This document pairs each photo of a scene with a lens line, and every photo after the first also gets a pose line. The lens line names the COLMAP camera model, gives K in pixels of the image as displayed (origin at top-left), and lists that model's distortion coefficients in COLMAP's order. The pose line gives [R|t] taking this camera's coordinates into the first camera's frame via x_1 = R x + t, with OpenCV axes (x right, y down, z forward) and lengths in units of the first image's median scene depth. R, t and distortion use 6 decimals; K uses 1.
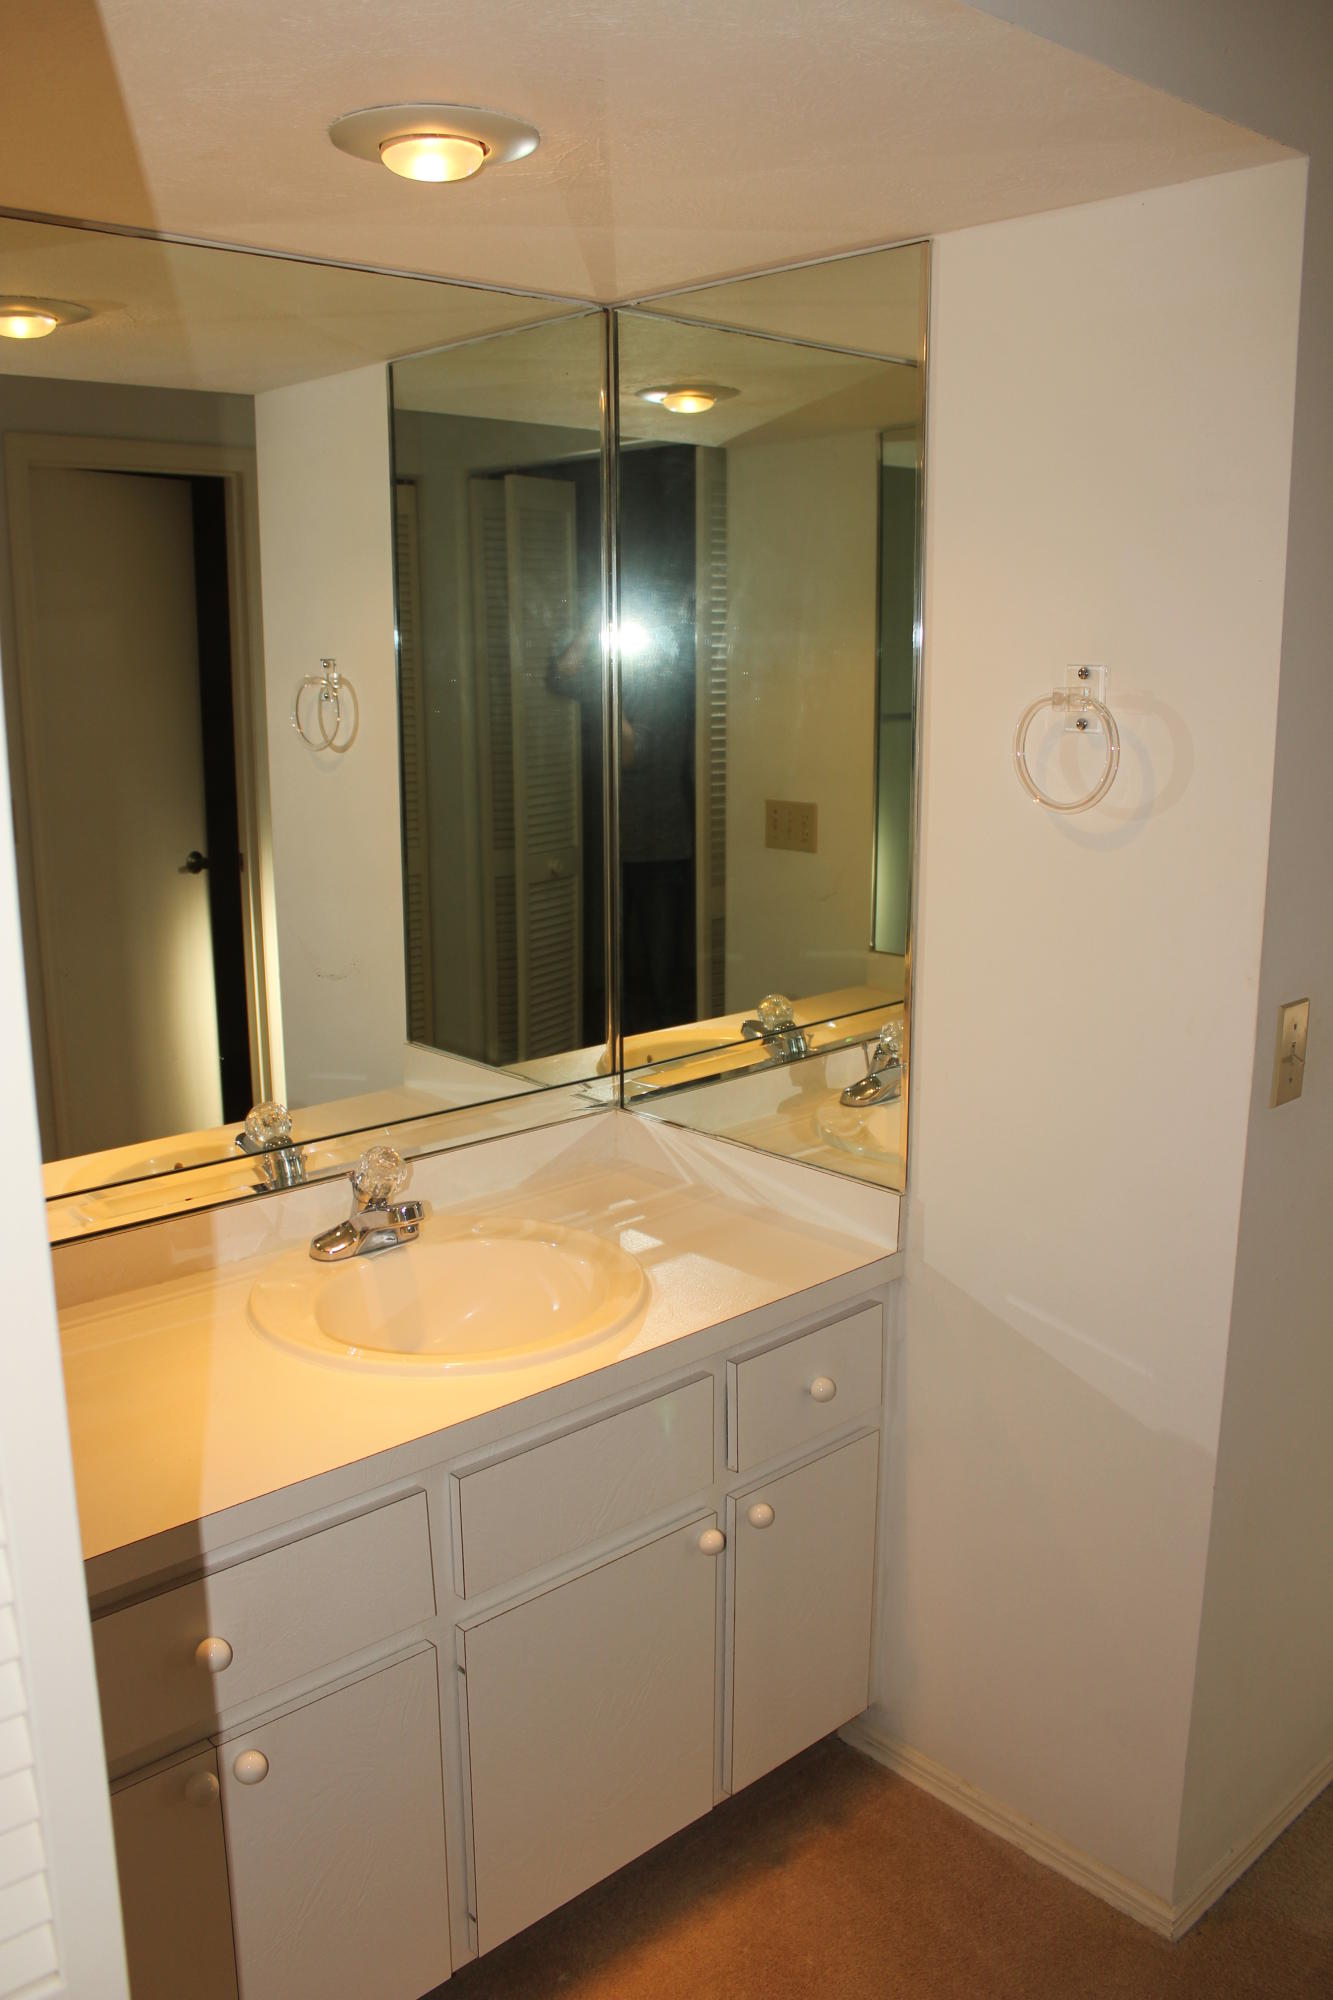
lens RADIAL K [[1644.1, 0, 666.5], [0, 1644.1, 1000.0], [0, 0, 1]] dist [-0.146242, 0.101865]
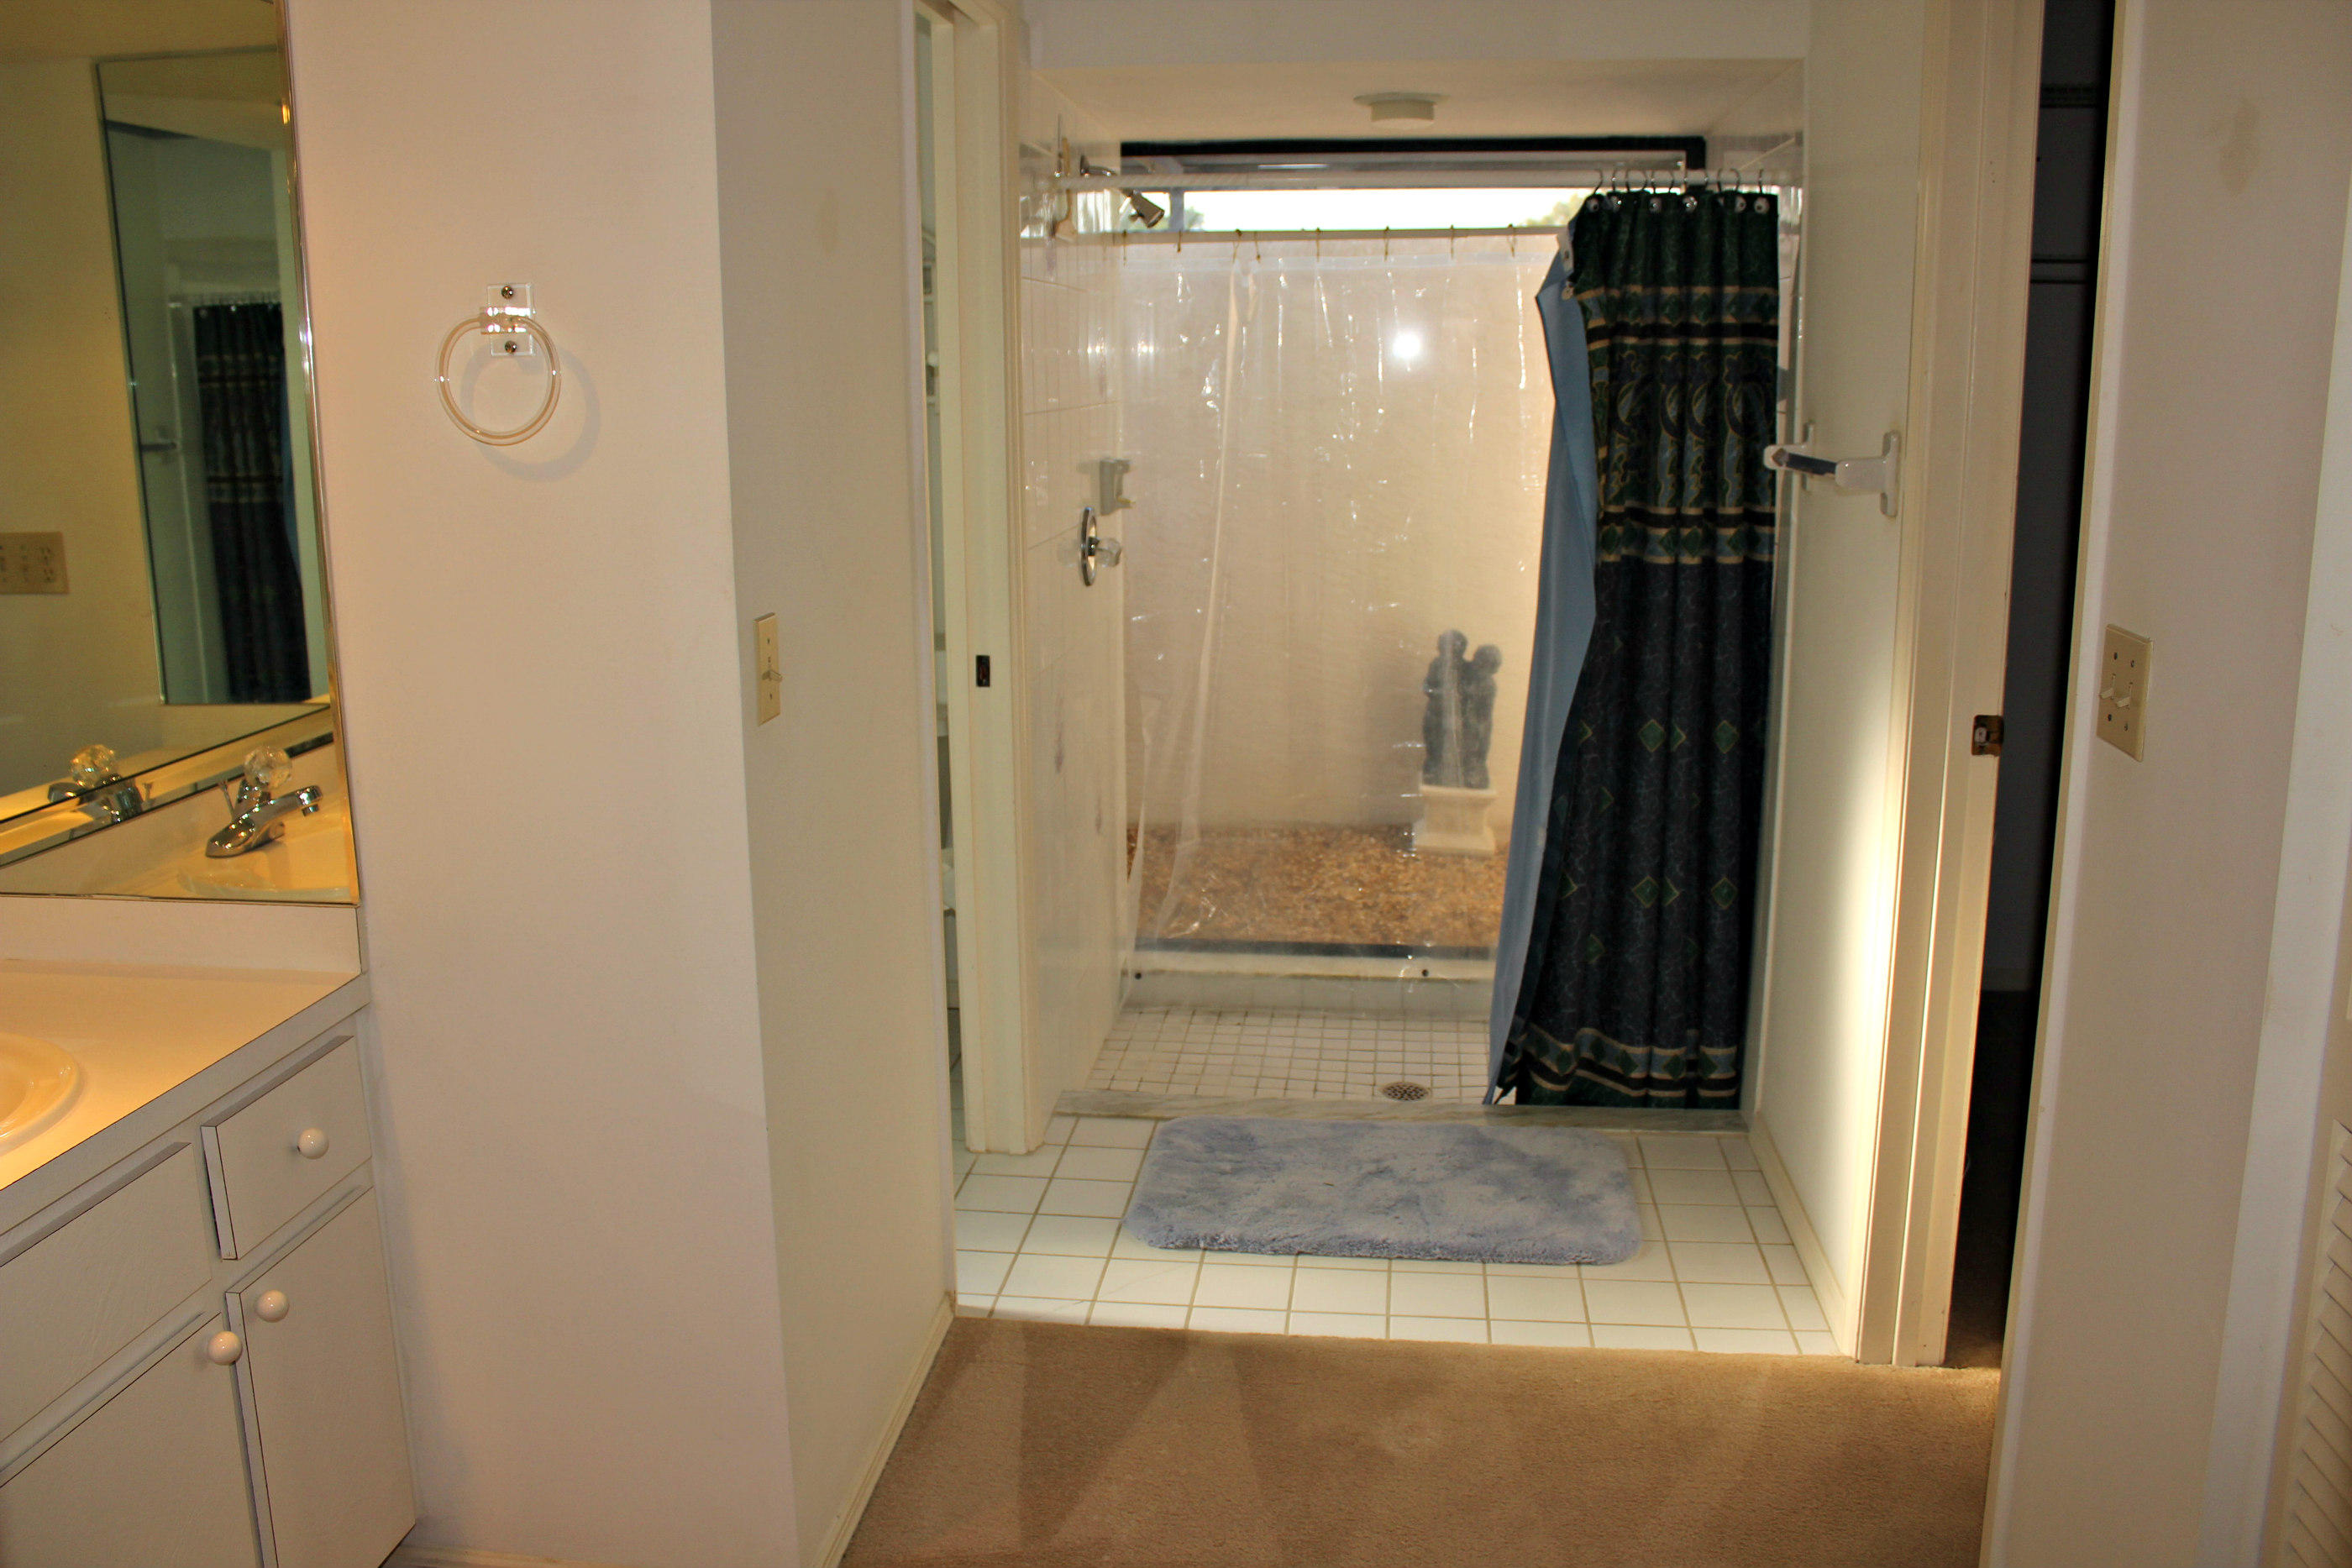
lens RADIAL K [[1933.3, 0, 1176.0], [0, 1933.3, 784.0], [0, 0, 1]] dist [-0.146242, 0.101865]
pose [[0.750074, -0.135195, 0.647388, -0.168109], [0.148398, 0.988327, 0.034458, 0.084365], [-0.644490, 0.070225, 0.761381, -0.045522]]
